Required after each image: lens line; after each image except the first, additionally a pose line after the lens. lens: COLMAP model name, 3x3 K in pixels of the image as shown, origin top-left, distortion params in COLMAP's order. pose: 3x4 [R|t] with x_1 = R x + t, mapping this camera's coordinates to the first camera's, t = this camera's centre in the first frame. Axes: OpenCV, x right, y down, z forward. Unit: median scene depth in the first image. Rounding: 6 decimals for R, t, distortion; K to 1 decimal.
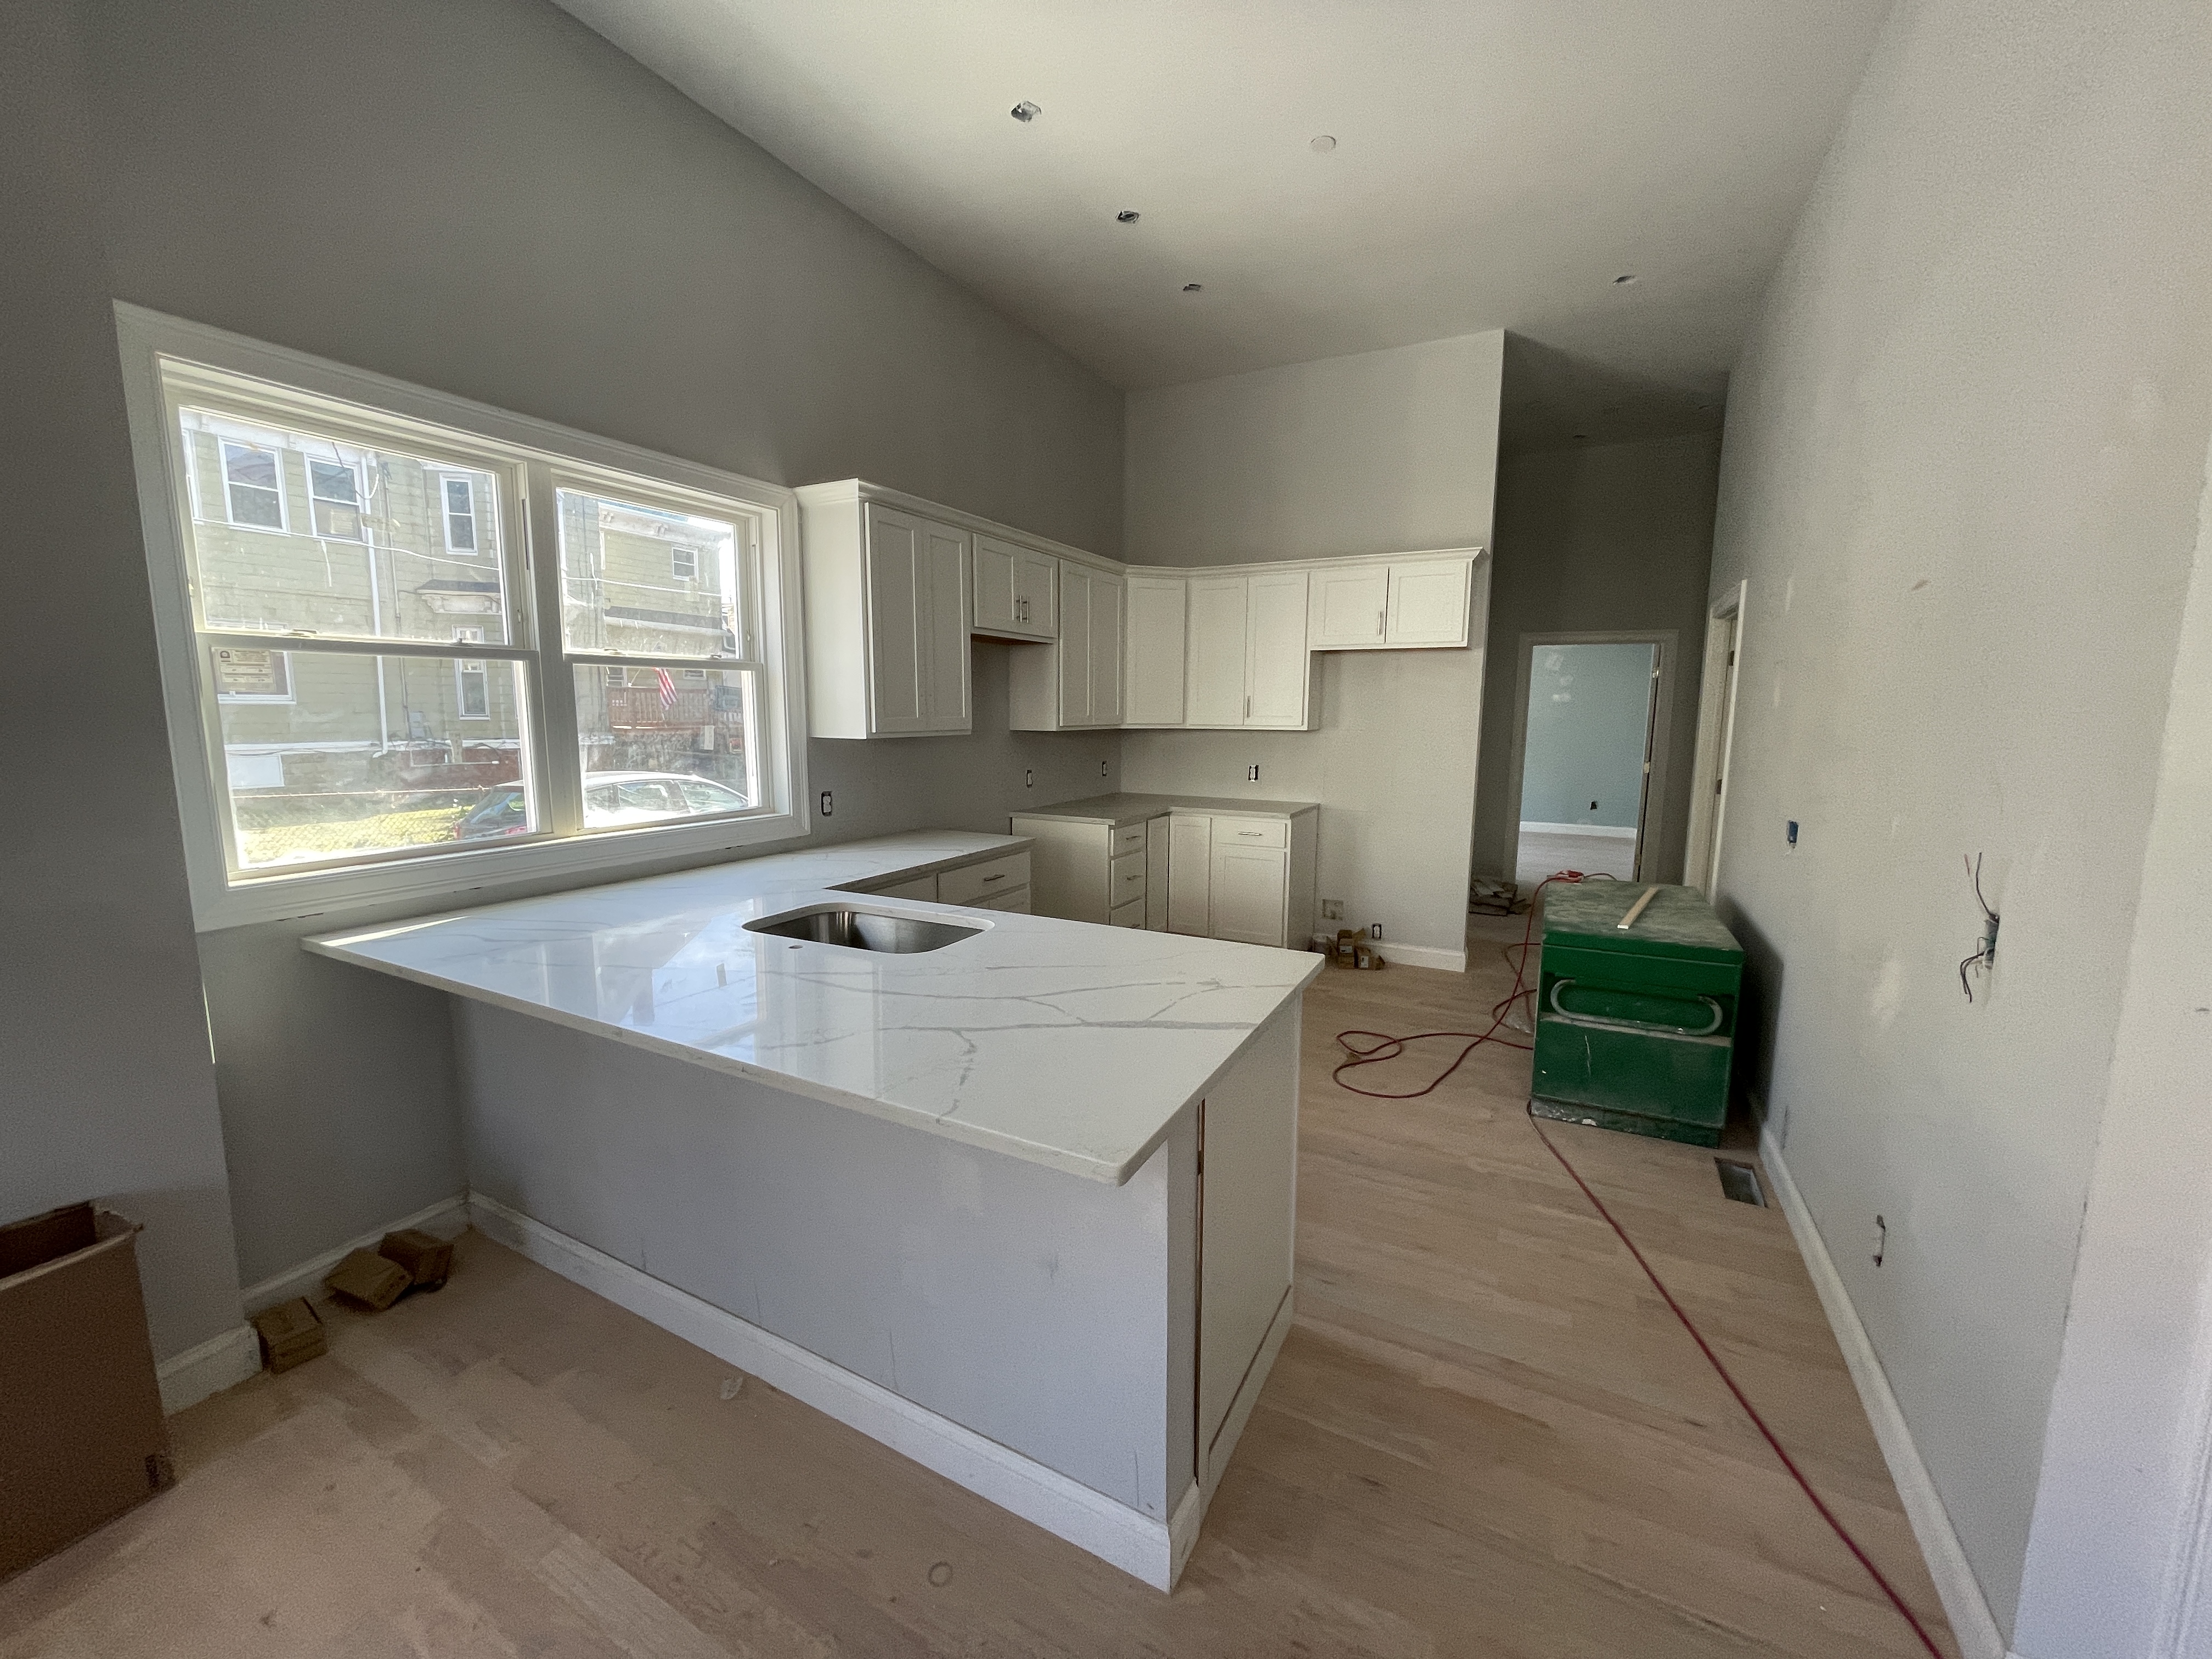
lens RADIAL K [[890.2, 0, 1106.0], [0, 890.2, 829.5], [0, 0, 1]] dist [0.000905, 0.000003]
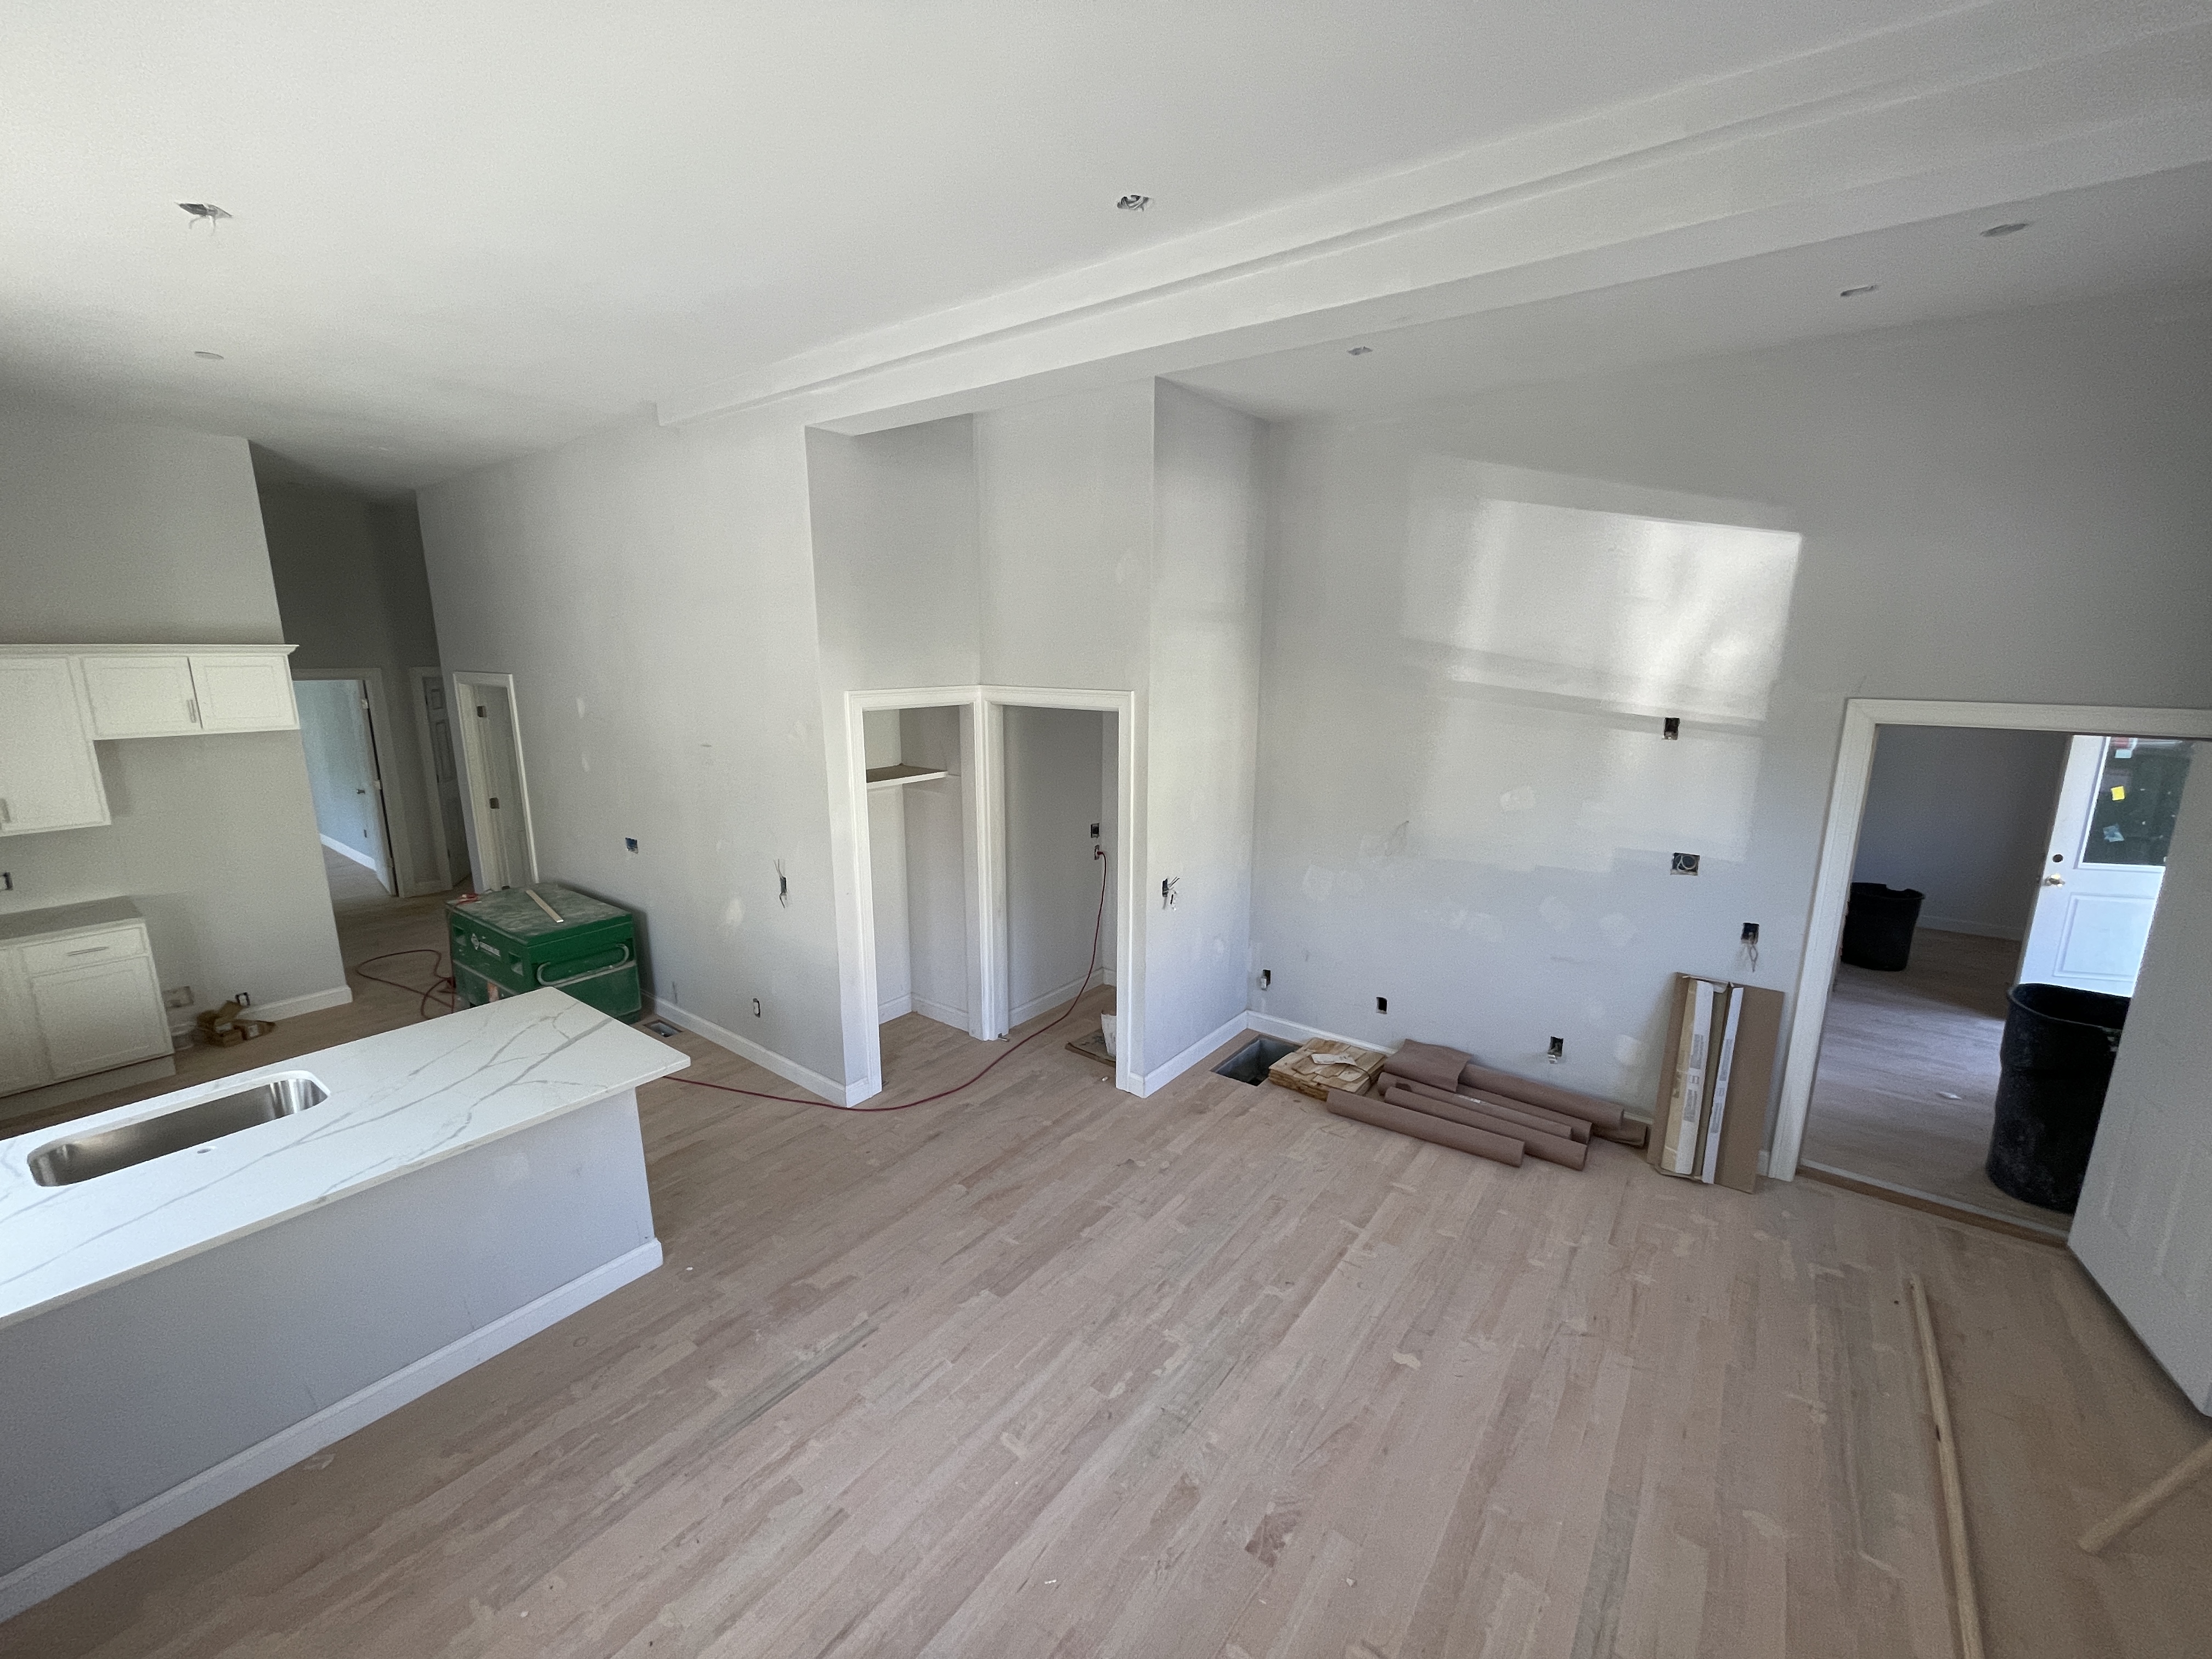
lens RADIAL K [[894.4, 0, 1101.5], [0, 894.4, 828.7], [0, 0, 1]] dist [-0.016598, 0.008834]
pose [[0.160065, -0.209591, 0.964599, -0.711559], [0.131487, 0.973017, 0.189601, -0.208437], [-0.978310, 0.096484, 0.183305, -0.254200]]
